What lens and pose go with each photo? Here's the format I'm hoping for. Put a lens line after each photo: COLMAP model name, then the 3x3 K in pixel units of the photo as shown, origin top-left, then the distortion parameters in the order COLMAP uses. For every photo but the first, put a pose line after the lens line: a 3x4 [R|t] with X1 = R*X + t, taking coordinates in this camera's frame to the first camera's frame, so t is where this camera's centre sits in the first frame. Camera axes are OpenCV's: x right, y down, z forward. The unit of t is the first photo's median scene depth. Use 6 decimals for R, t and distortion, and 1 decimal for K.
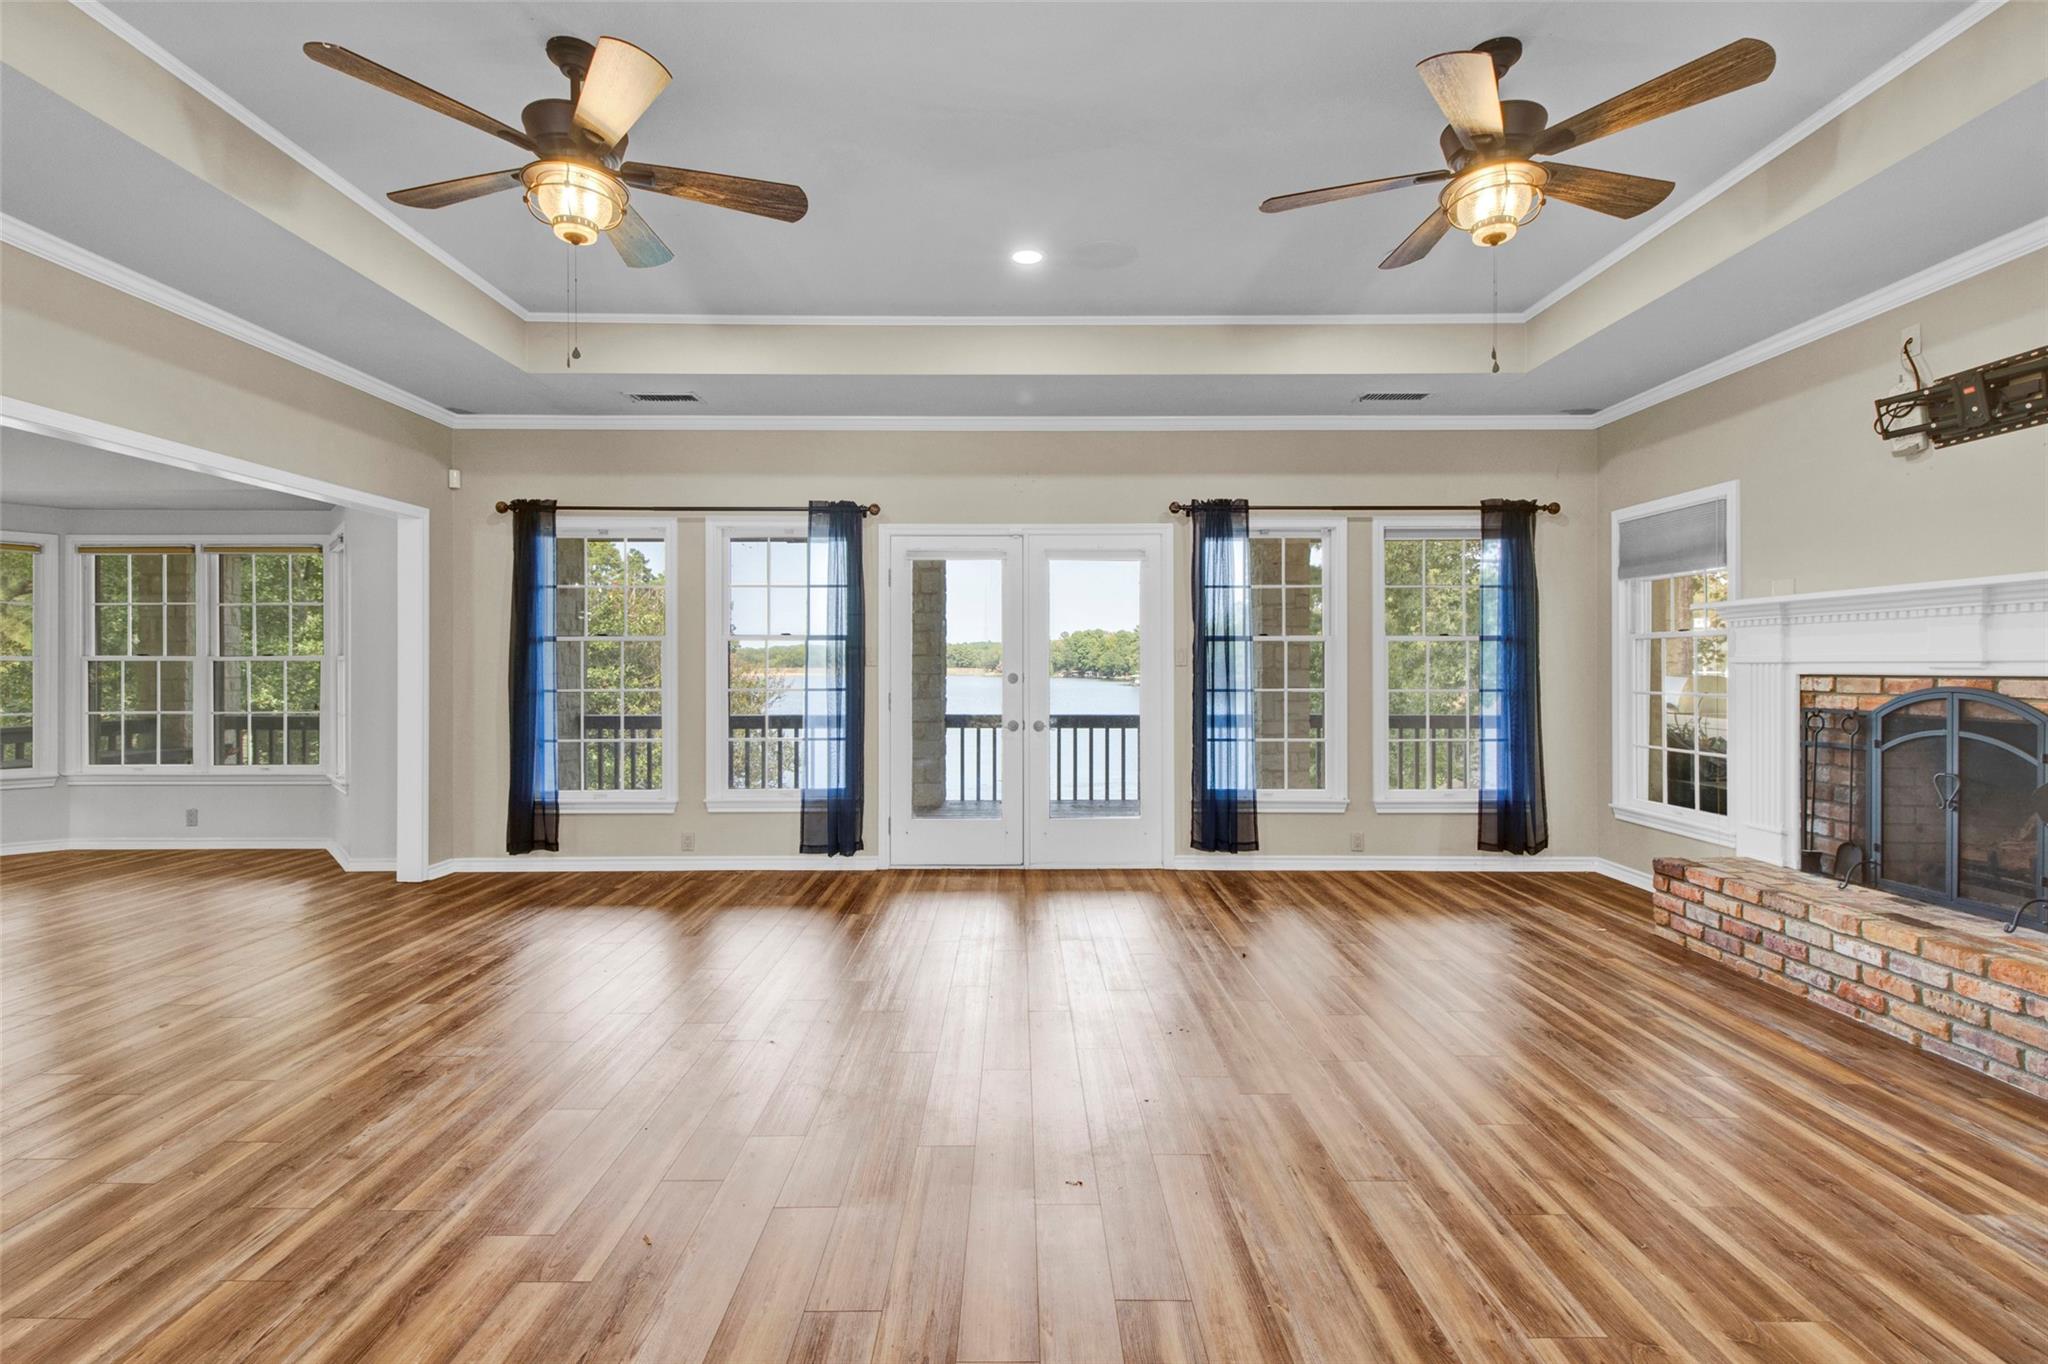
lens RADIAL K [[960.4, 0, 1030.2], [0, 960.4, 672.0], [0, 0, 1]] dist [0.016137, -0.008891]
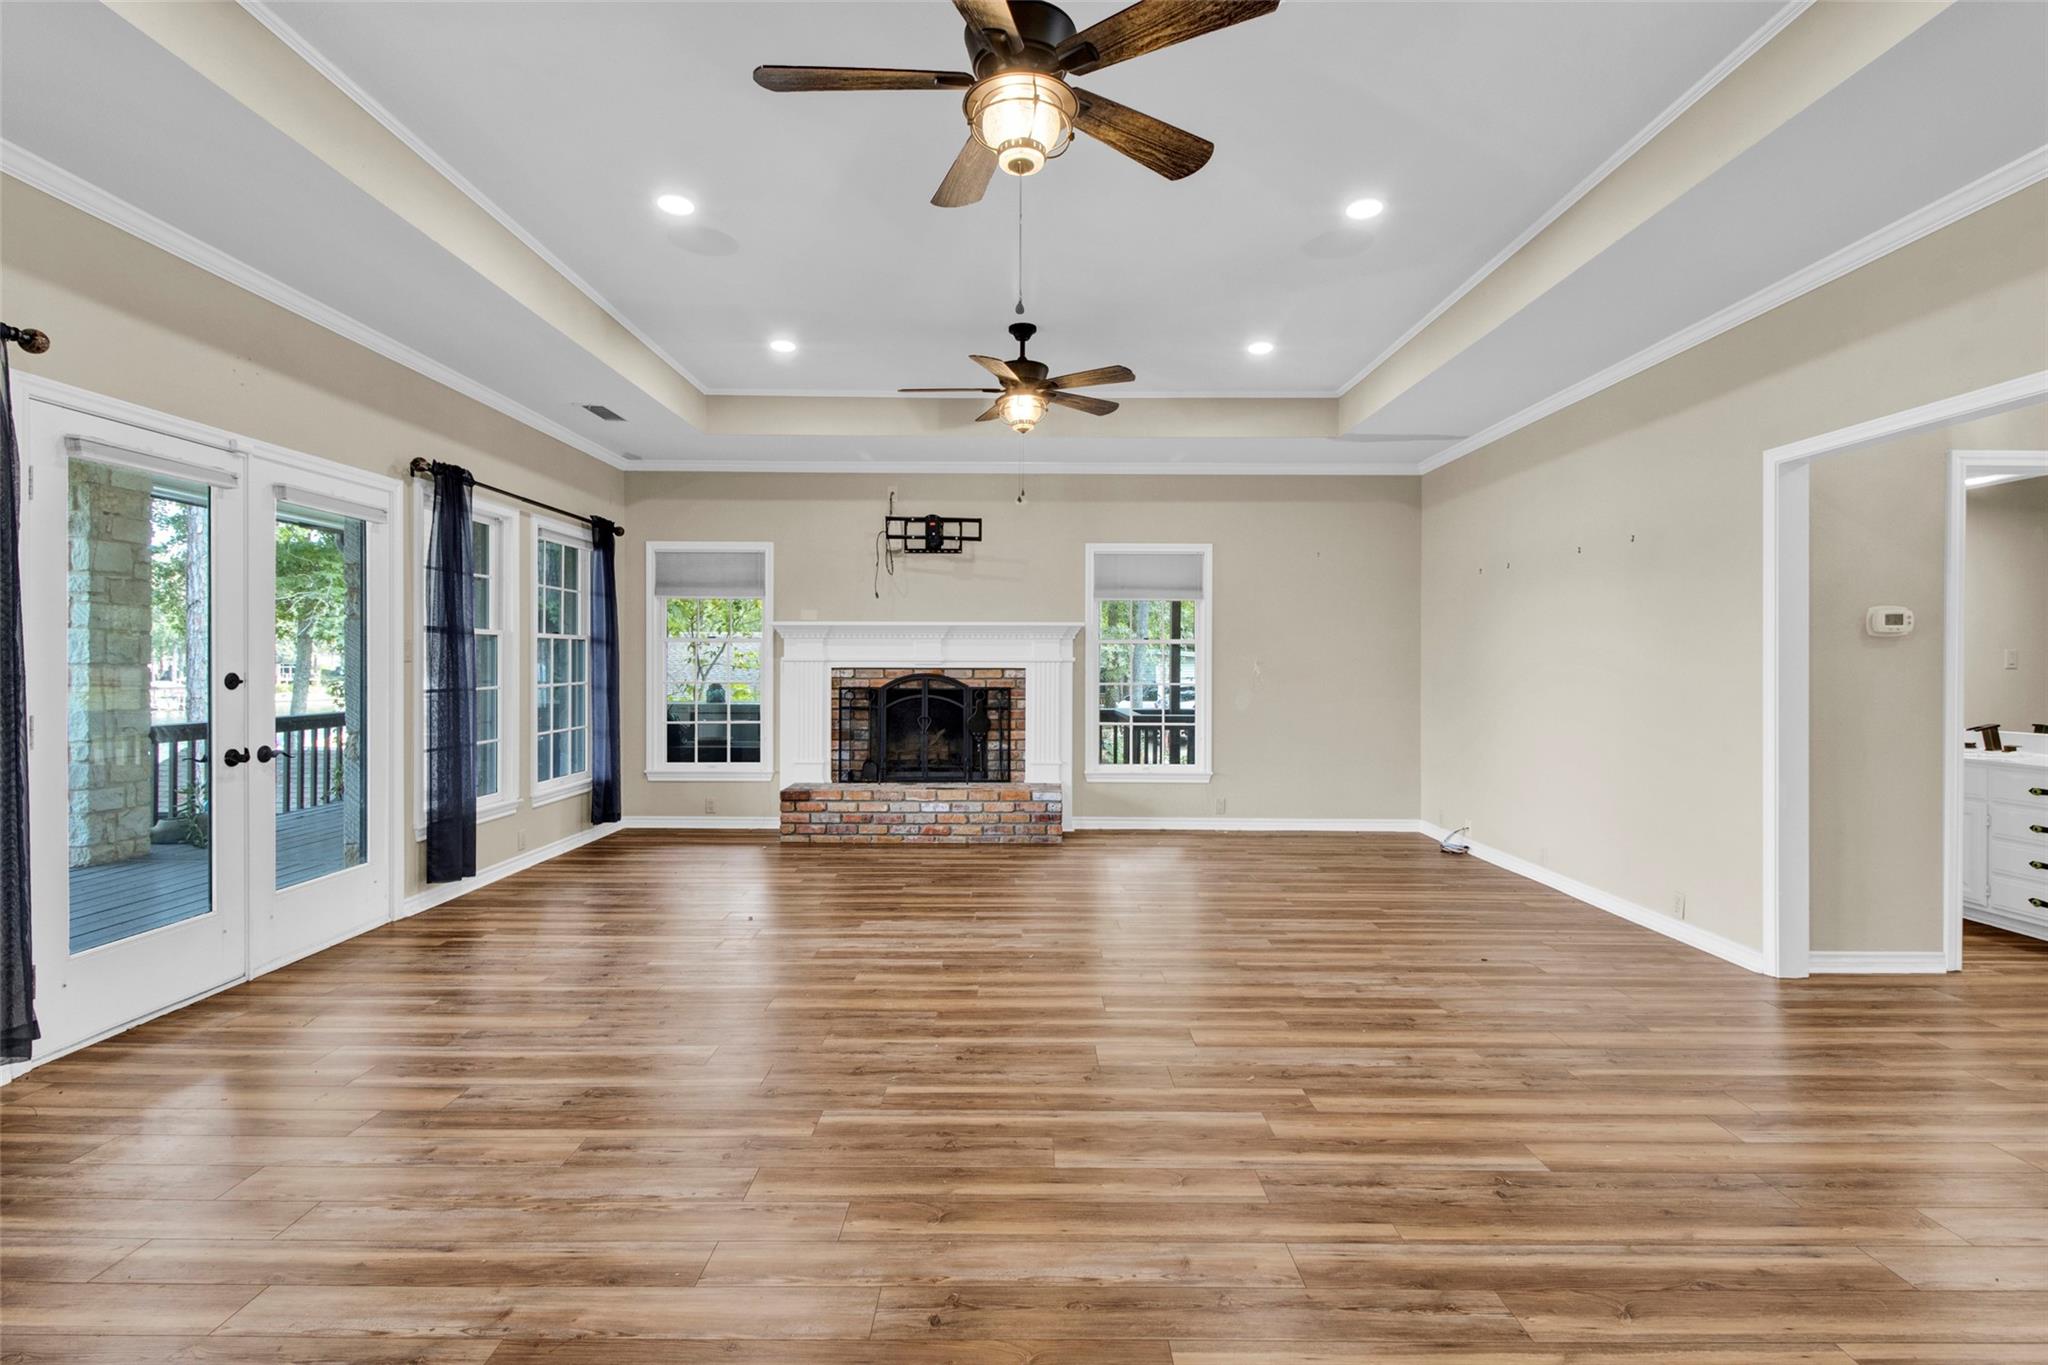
lens RADIAL K [[960.4, 0, 1023.6], [0, 960.4, 677.0], [0, 0, 1]] dist [0.016137, -0.008891]
pose [[-0.007579, -0.014465, 0.999867, -0.973984], [0.004023, 0.999887, 0.014496, -0.004886], [-0.999963, 0.004133, -0.007519, 0.735439]]
